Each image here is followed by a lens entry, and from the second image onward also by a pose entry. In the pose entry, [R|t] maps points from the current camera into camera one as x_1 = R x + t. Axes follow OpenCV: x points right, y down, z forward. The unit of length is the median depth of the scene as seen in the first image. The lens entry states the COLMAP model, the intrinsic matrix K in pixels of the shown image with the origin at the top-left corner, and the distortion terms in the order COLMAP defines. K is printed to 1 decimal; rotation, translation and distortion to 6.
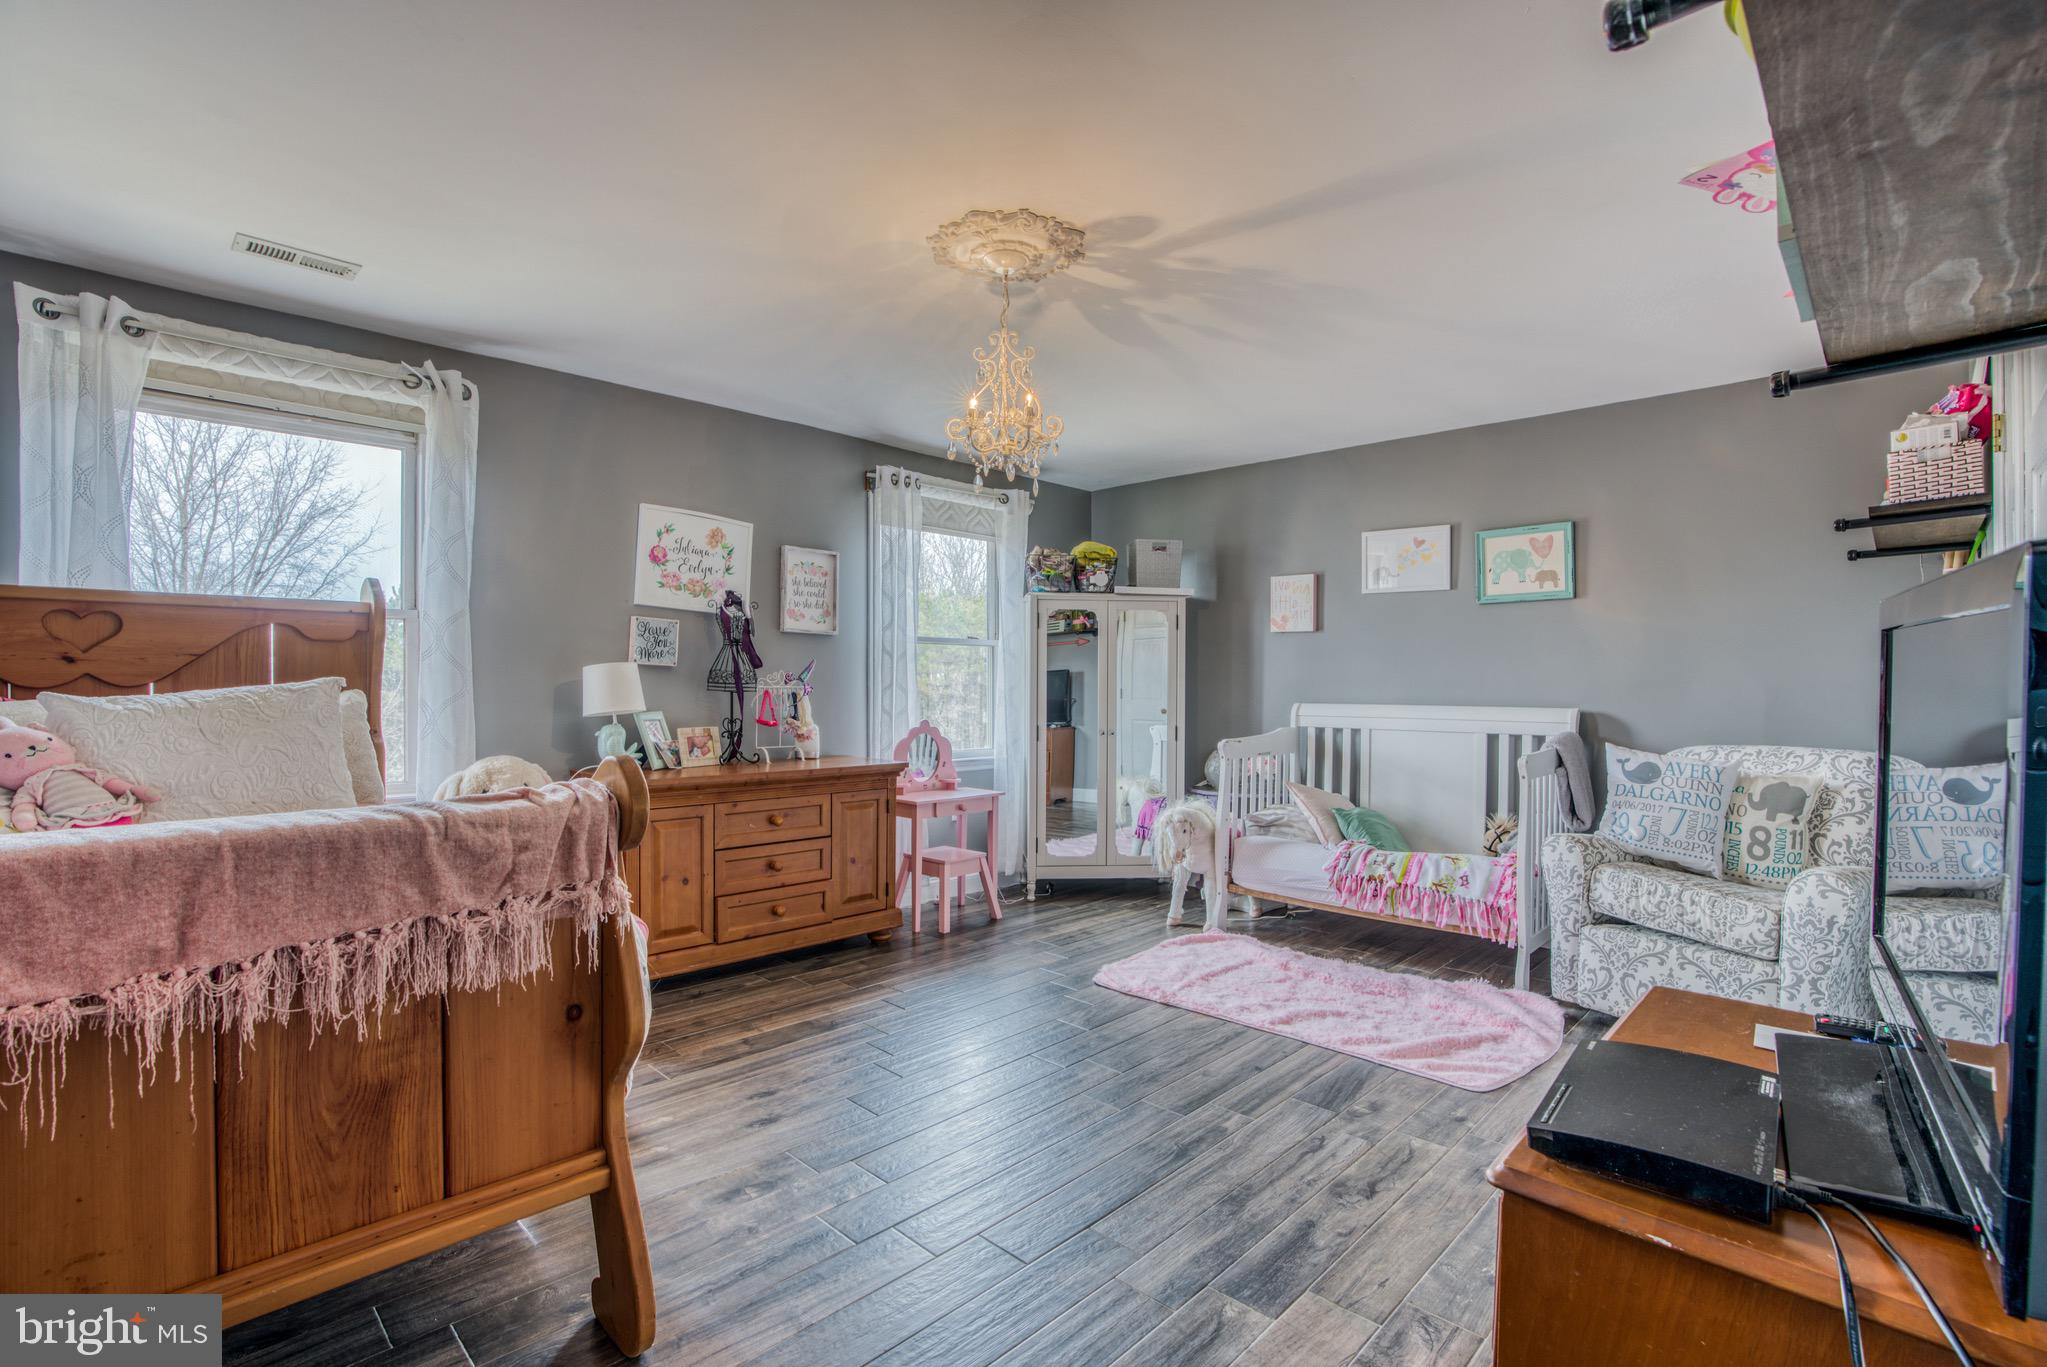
lens RADIAL K [[937.6, 0, 1006.9], [0, 937.6, 689.0], [0, 0, 1]] dist [-0.067408, 0.024595]
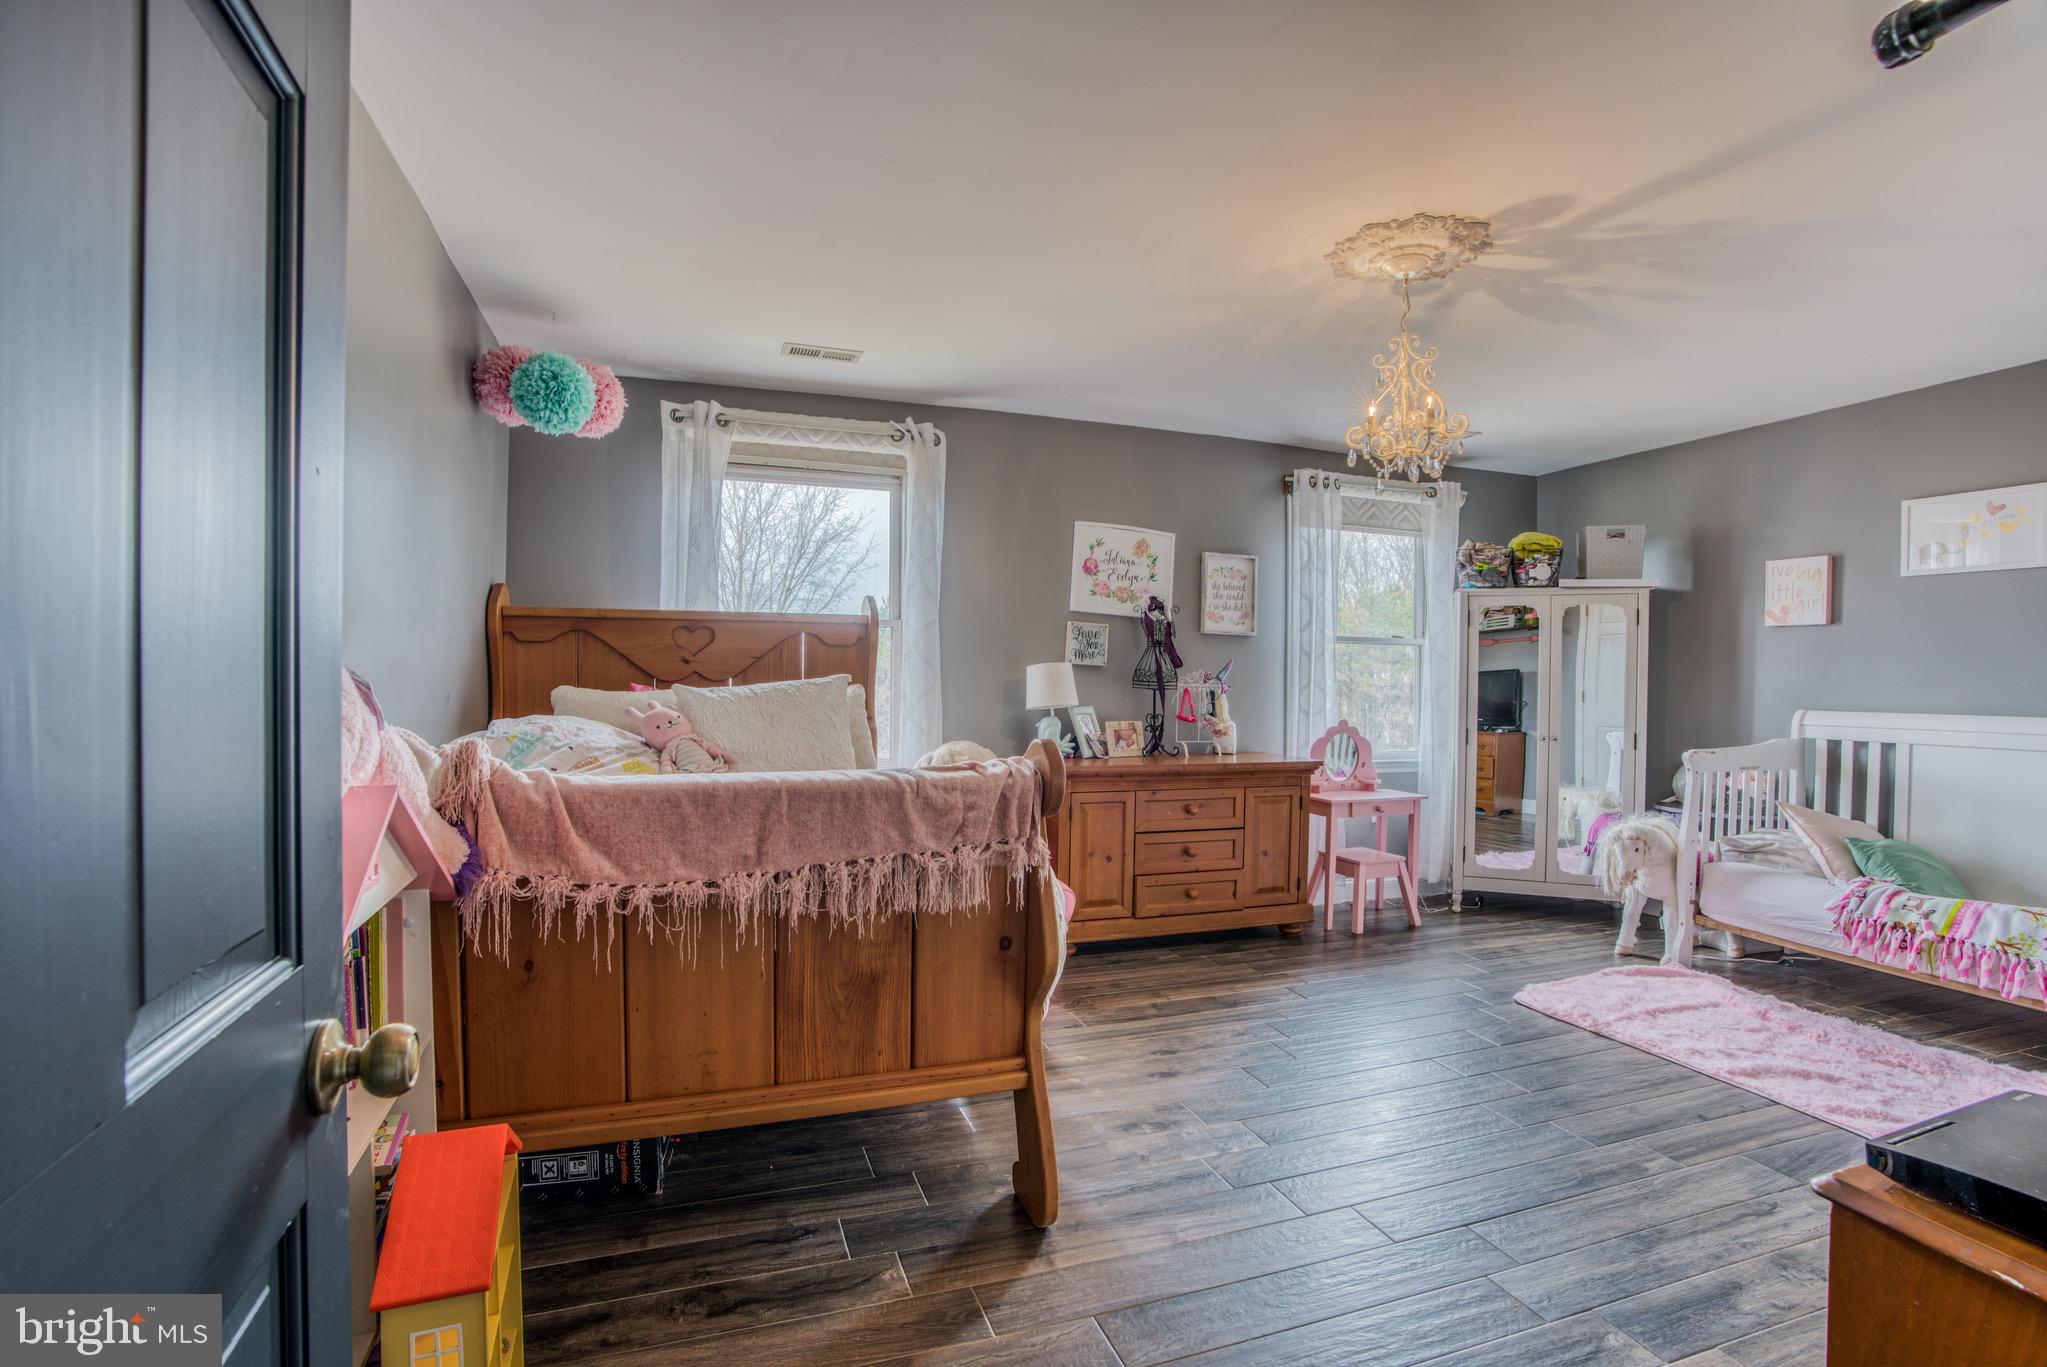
lens RADIAL K [[937.6, 0, 1008.8], [0, 937.6, 686.5], [0, 0, 1]] dist [-0.067408, 0.024595]
pose [[0.897072, 0.009056, -0.441792, 0.055532], [-0.009817, 0.999952, 0.000563, 0.000923], [0.441776, 0.003832, 0.897117, -0.085384]]
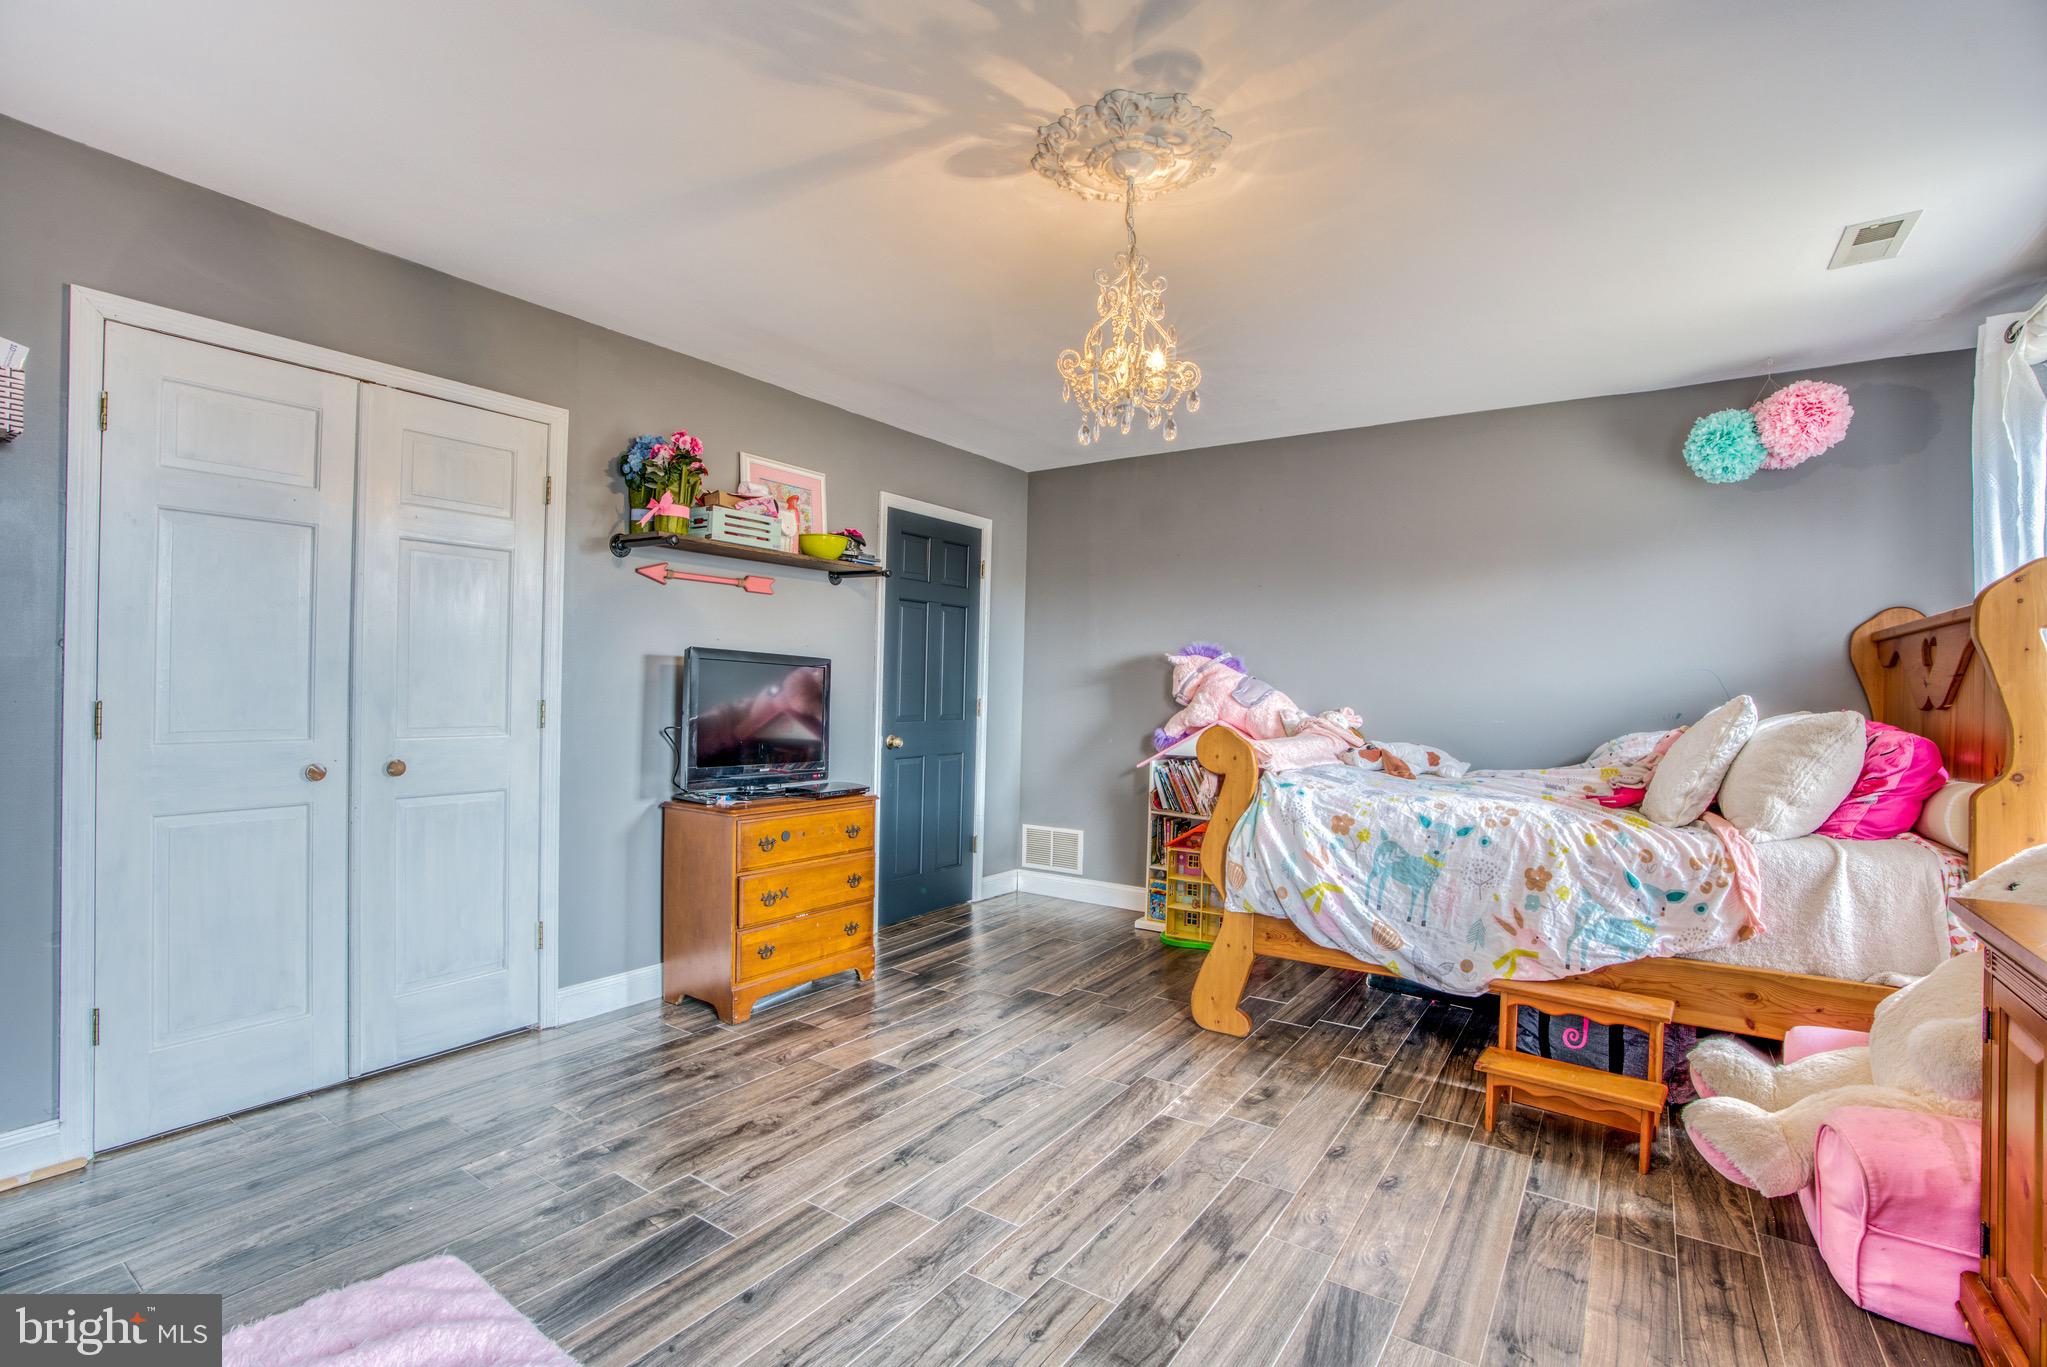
lens RADIAL K [[937.6, 0, 1012.4], [0, 937.6, 682.3], [0, 0, 1]] dist [-0.067408, 0.024595]
pose [[-0.983533, -0.023409, -0.179206, 0.232936], [-0.024417, 0.999696, 0.003419, -0.010377], [0.179071, 0.007739, -0.983806, 1.757072]]
